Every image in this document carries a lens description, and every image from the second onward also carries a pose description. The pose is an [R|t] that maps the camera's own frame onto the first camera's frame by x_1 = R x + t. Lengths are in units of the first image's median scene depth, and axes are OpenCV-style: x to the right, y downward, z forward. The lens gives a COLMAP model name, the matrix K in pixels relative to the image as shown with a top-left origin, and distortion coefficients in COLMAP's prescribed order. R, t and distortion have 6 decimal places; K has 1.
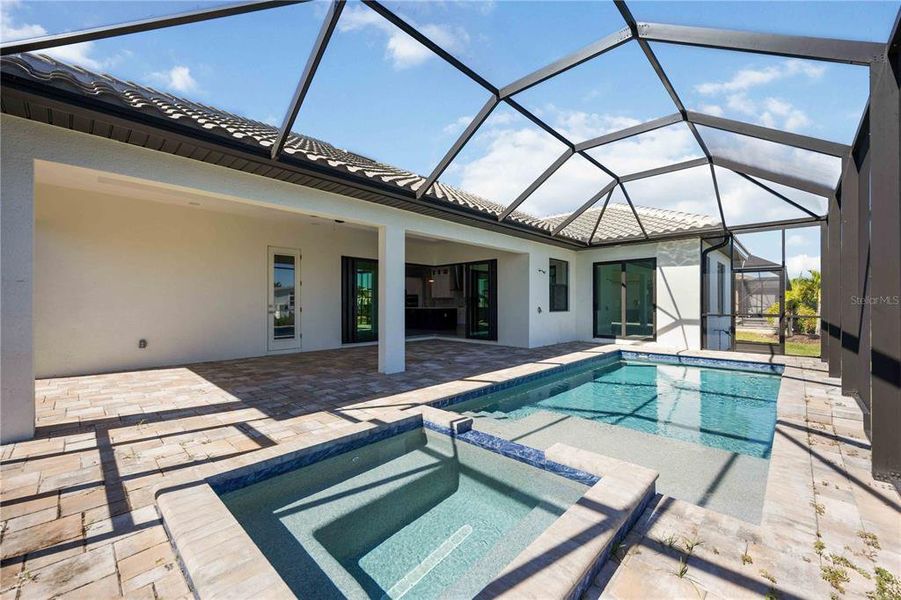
lens RADIAL K [[362.2, 0, 453.0], [0, 362.2, 300.6], [0, 0, 1]] dist [0.011726, -0.000132]
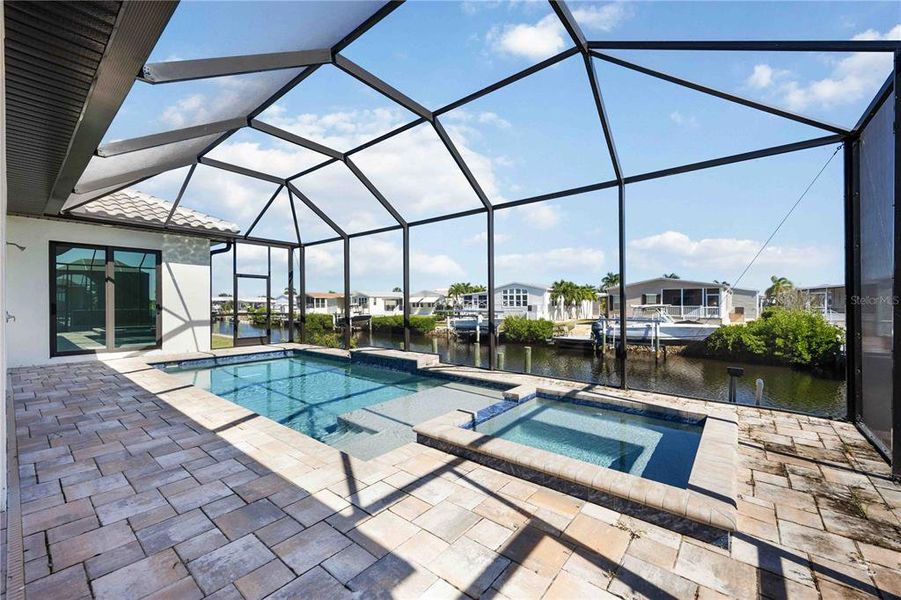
lens RADIAL K [[362.2, 0, 454.2], [0, 362.2, 300.9], [0, 0, 1]] dist [0.011726, -0.000132]
pose [[-0.089855, 0.005764, 0.995938, -0.360084], [-0.004294, 0.999972, -0.006175, 0.002265], [-0.995946, -0.004832, -0.089827, 0.386302]]
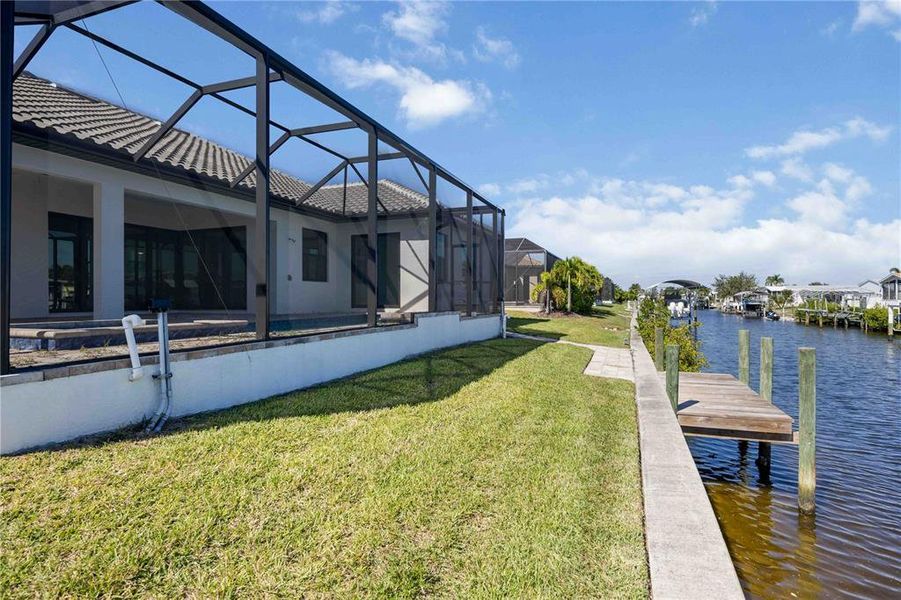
lens RADIAL K [[479.8, 0, 450.2], [0, 479.8, 299.4], [0, 0, 1]] dist [-0.006346, -0.000980]
pose [[0.917717, -0.000015, 0.397236, 0.240230], [-0.004391, 0.999939, 0.010183, 0.146483], [-0.397212, -0.011089, 0.917660, -0.859435]]
